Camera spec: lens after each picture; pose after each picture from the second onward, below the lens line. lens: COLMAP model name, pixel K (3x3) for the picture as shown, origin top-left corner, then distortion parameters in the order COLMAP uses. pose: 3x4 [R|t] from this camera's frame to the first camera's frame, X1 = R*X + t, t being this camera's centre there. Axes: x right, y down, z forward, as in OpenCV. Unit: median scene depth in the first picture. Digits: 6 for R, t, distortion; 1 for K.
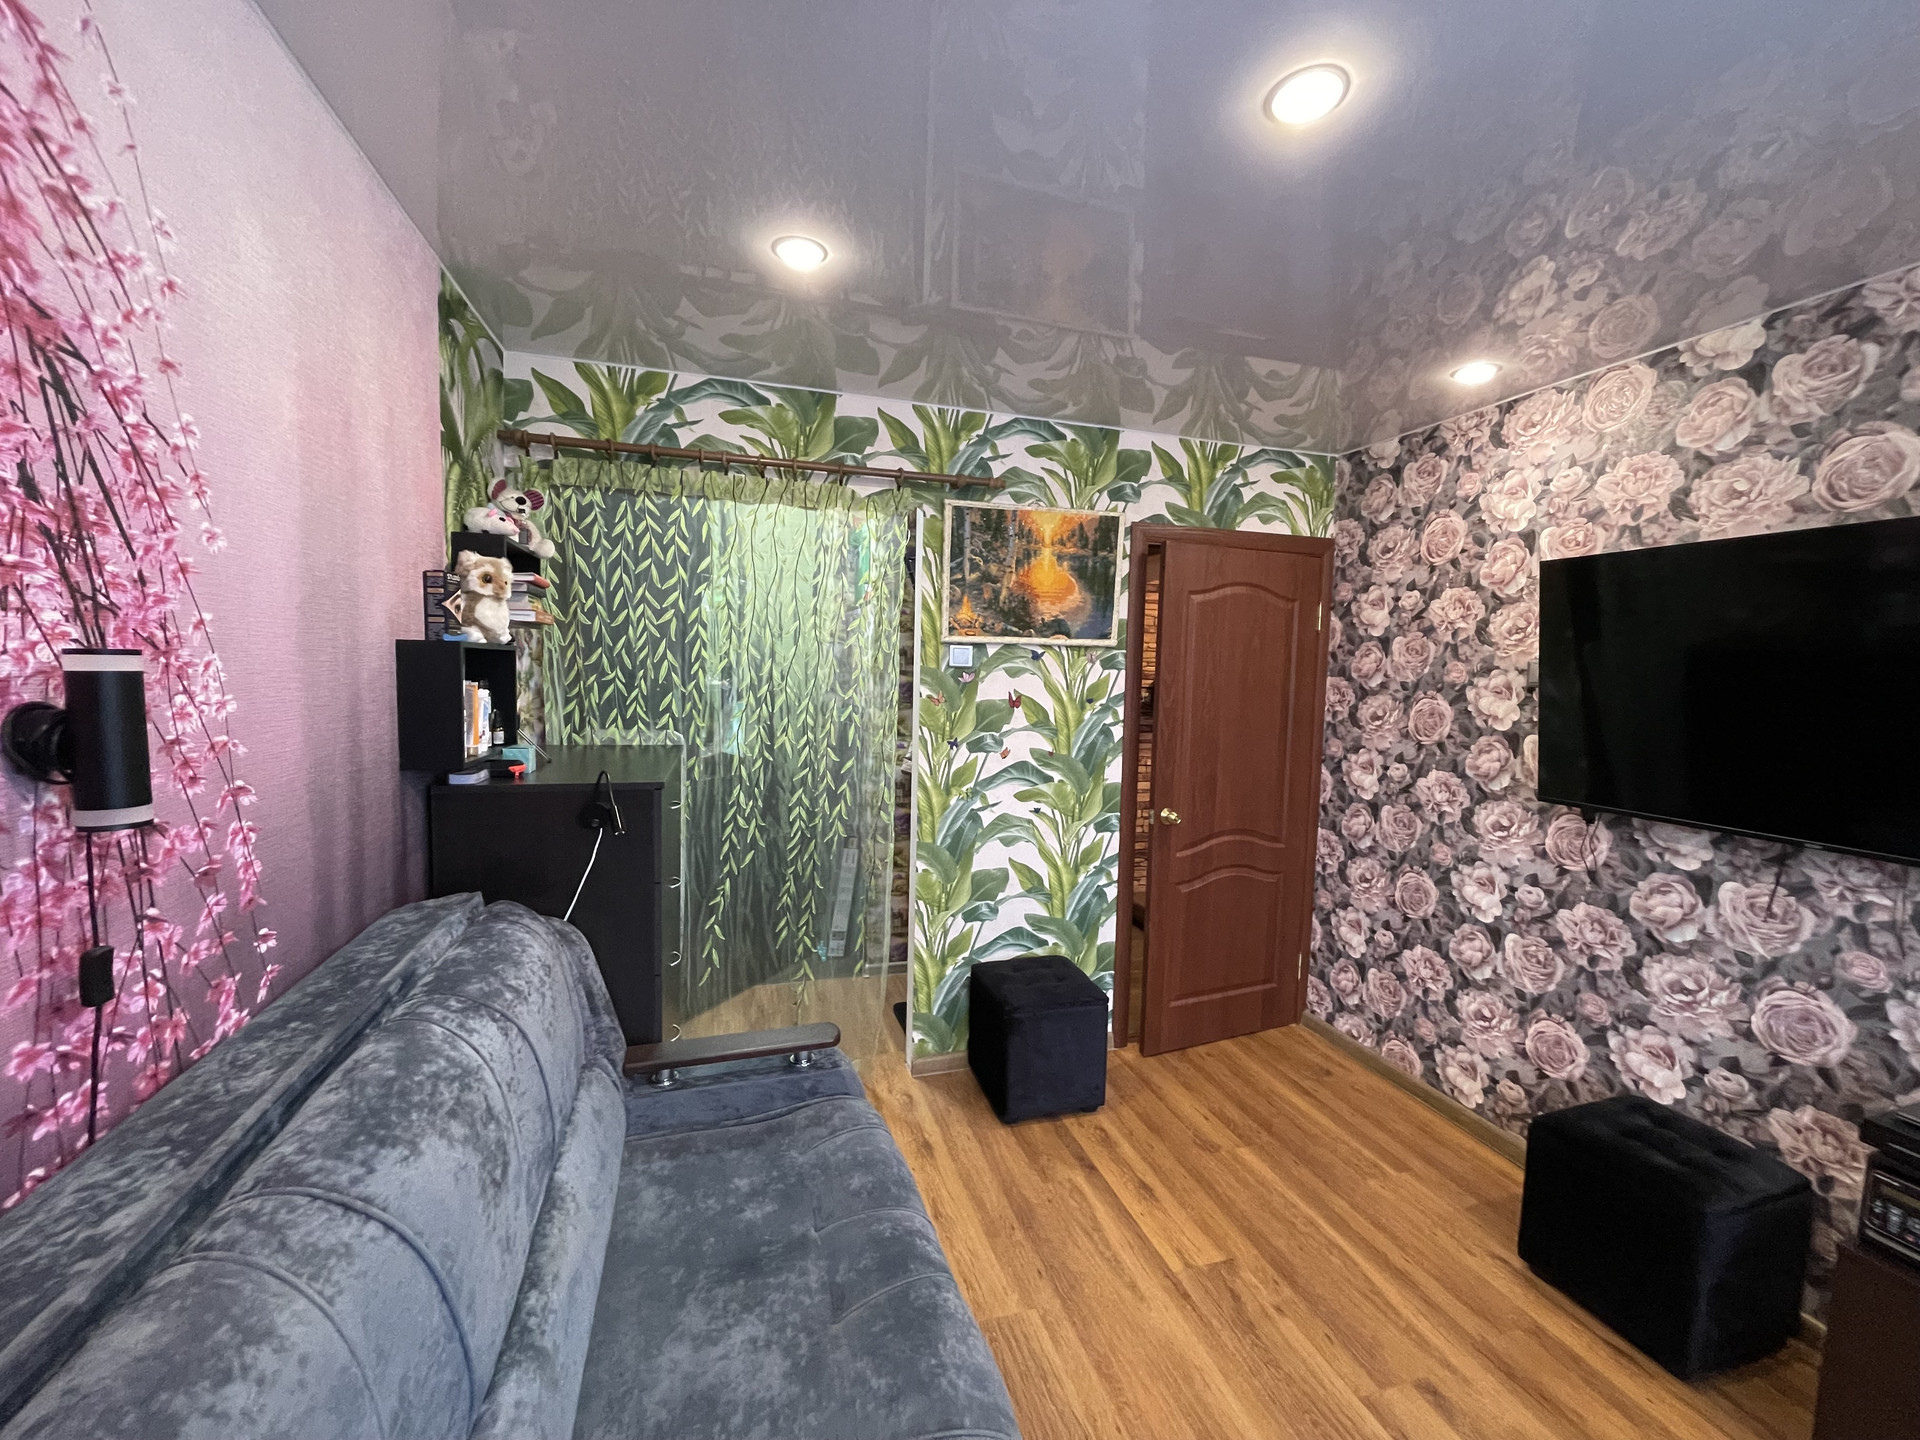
lens RADIAL K [[777.1, 0, 963.9], [0, 777.1, 718.2], [0, 0, 1]] dist [-0.001179, -0.000823]
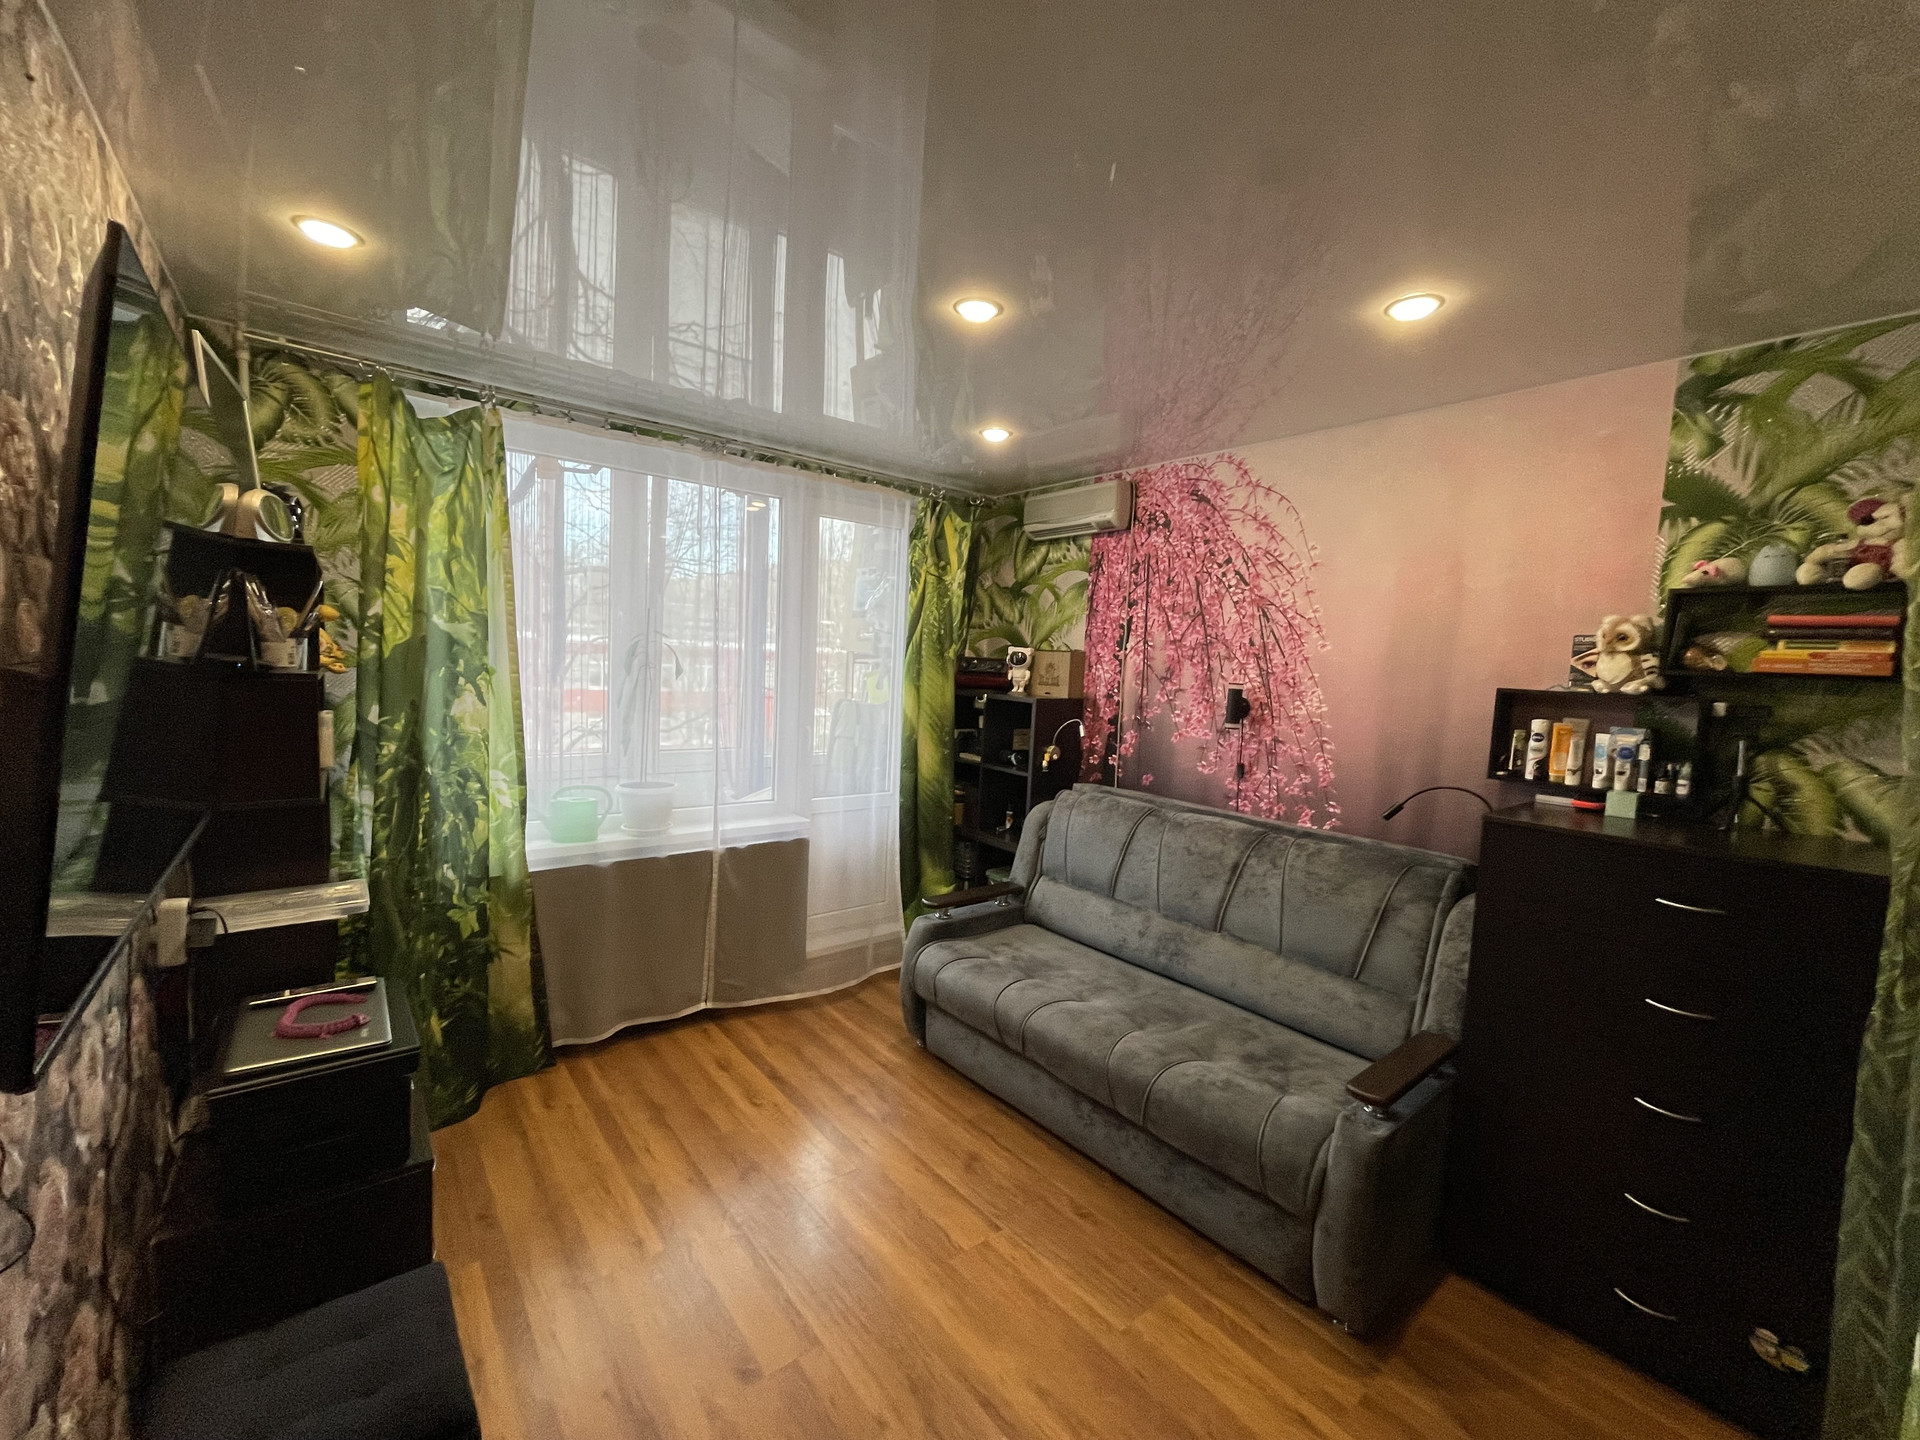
lens RADIAL K [[777.1, 0, 960.0], [0, 777.1, 719.7], [0, 0, 1]] dist [-0.001179, -0.000823]
pose [[-0.928111, -0.035541, -0.370604, 1.041711], [-0.090485, 0.987119, 0.131939, -0.190131], [0.361142, 0.155988, -0.919372, 2.632768]]
